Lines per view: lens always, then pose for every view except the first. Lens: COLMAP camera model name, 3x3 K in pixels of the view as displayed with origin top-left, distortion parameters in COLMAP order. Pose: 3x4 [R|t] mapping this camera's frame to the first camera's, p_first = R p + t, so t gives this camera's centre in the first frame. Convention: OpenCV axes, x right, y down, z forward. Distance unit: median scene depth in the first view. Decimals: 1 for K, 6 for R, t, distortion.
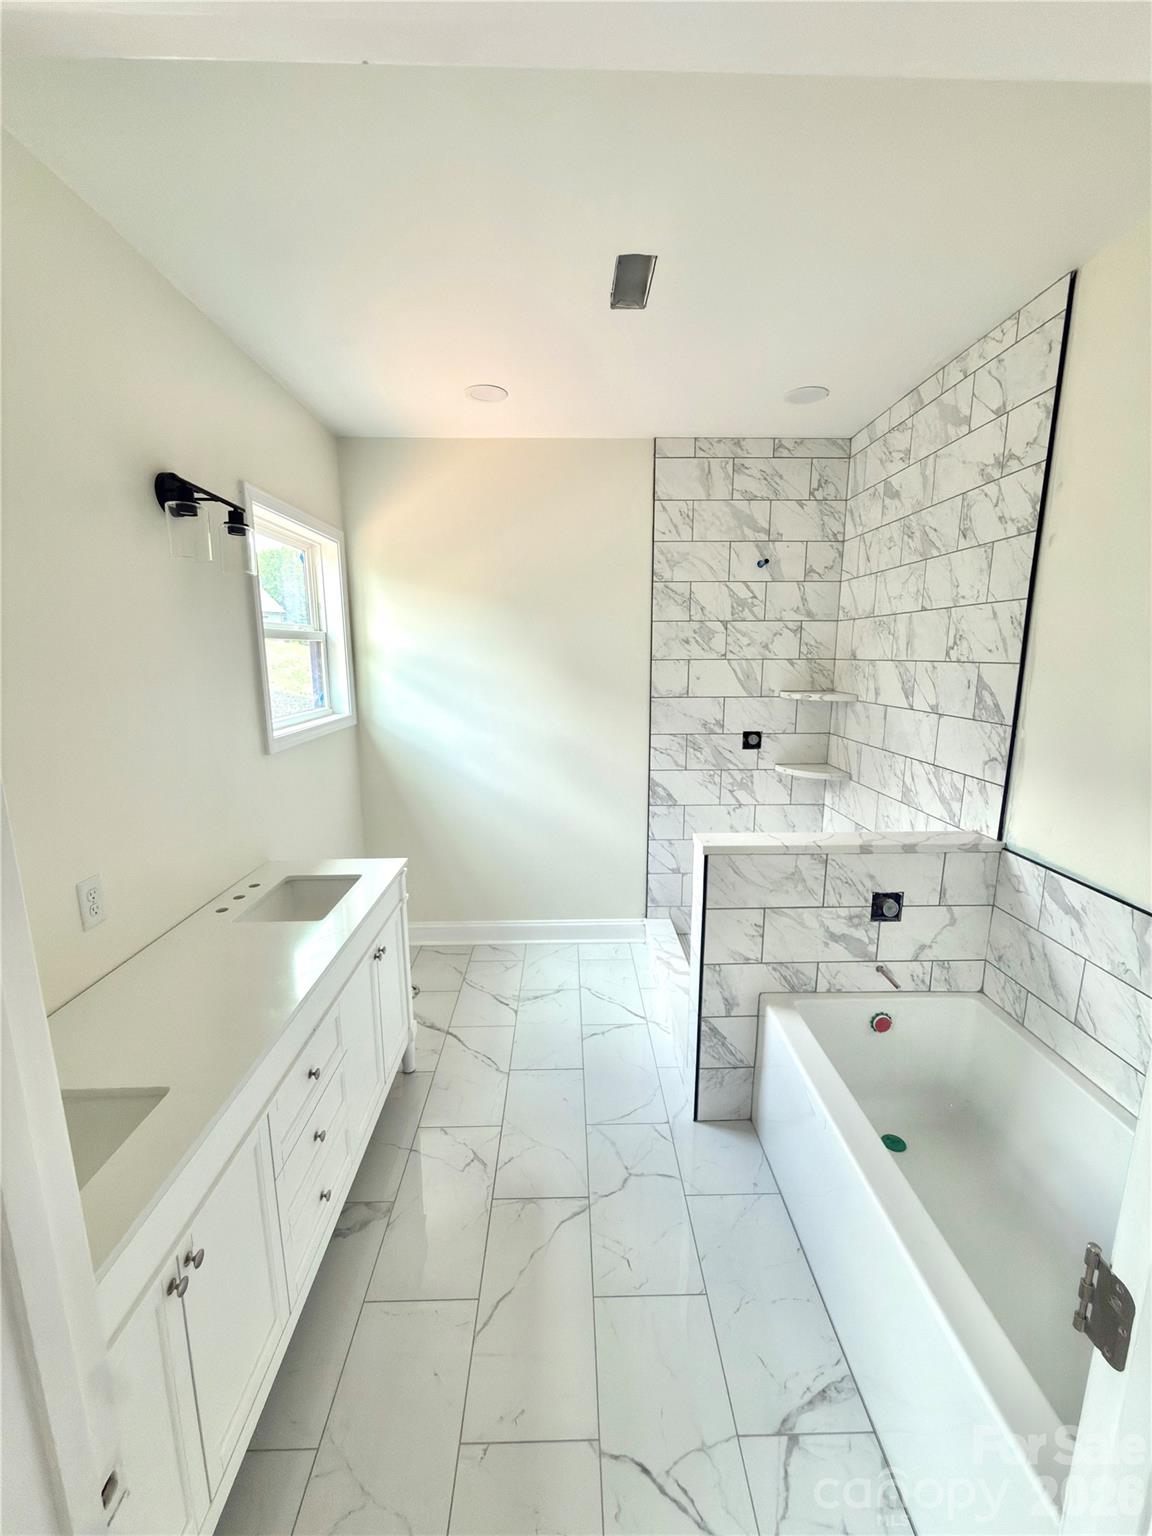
lens RADIAL K [[612.1, 0, 579.5], [0, 612.1, 767.9], [0, 0, 1]] dist [-0.000072, 0.000193]
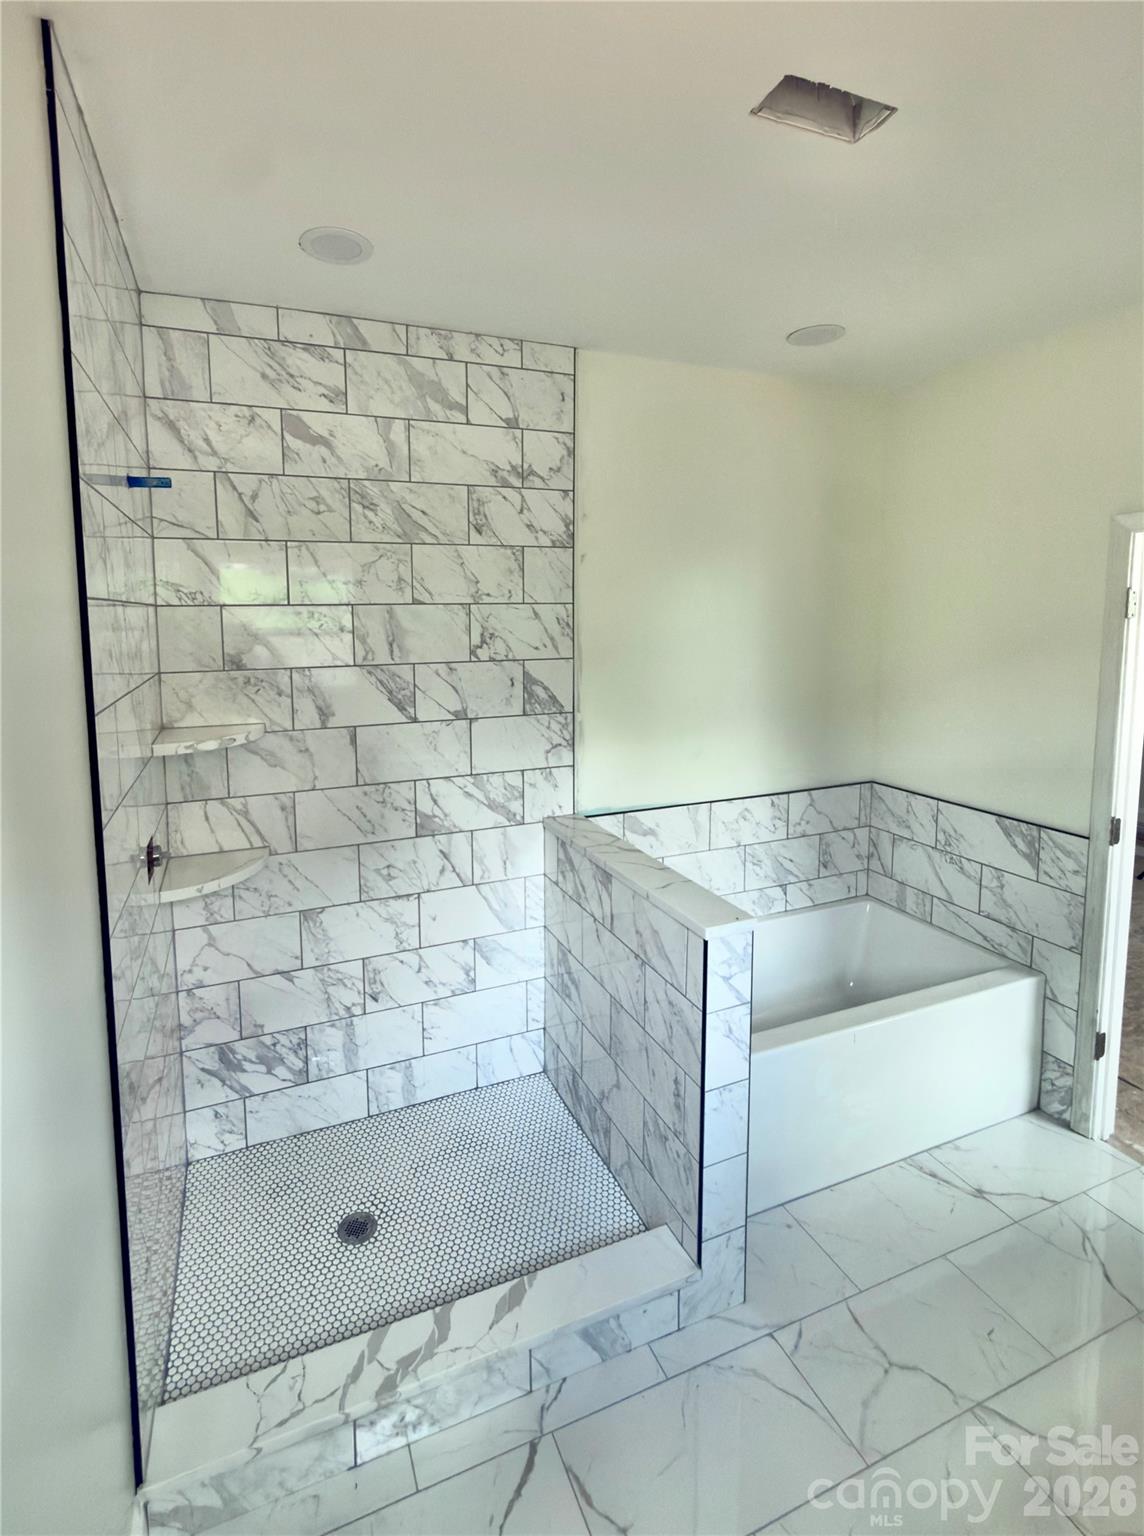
lens RADIAL K [[712.7, 0, 513.2], [0, 712.7, 682.8], [0, 0, 1]] dist [0.000240, 0.000327]
pose [[-0.331950, -0.084639, 0.939492, -0.397633], [0.186289, 0.970469, 0.153251, -0.274660], [-0.924719, 0.225889, -0.306380, 1.189339]]
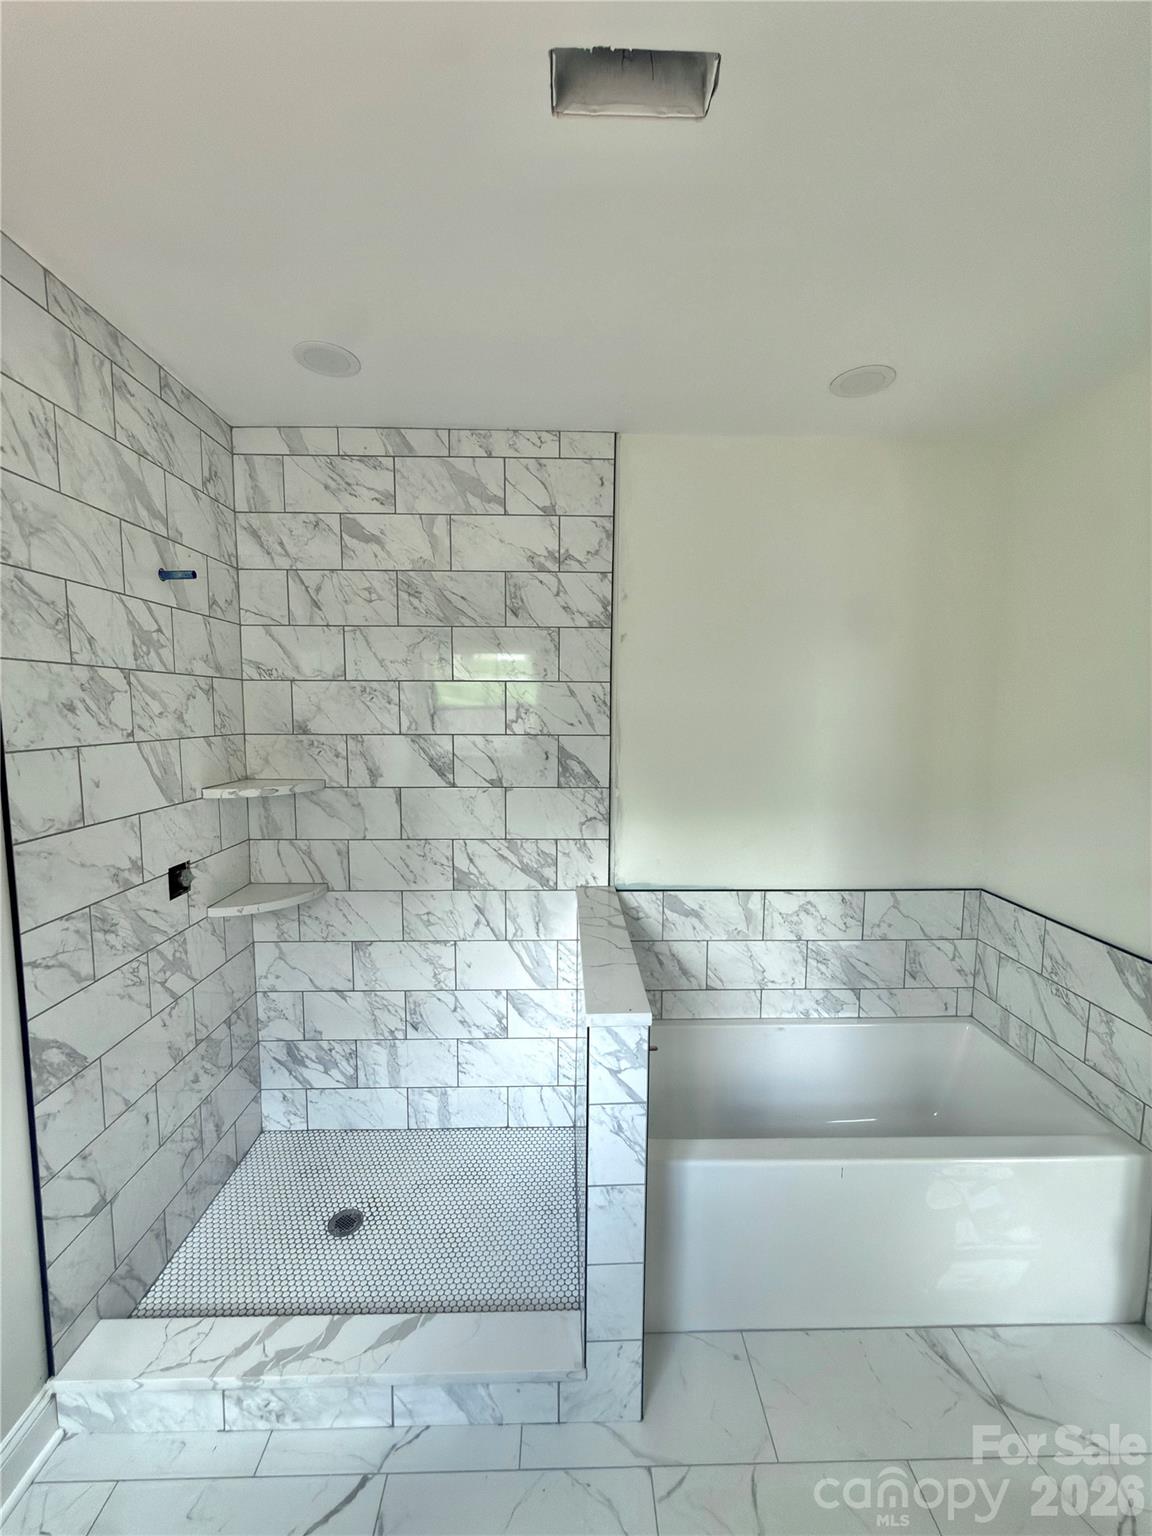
lens RADIAL K [[612.1, 0, 579.5], [0, 612.1, 767.9], [0, 0, 1]] dist [-0.000072, 0.000193]
pose [[-0.002769, -0.092272, 0.995730, -0.368947], [0.180280, 0.979373, 0.091257, -0.177445], [-0.983611, 0.179763, 0.013923, 0.820124]]
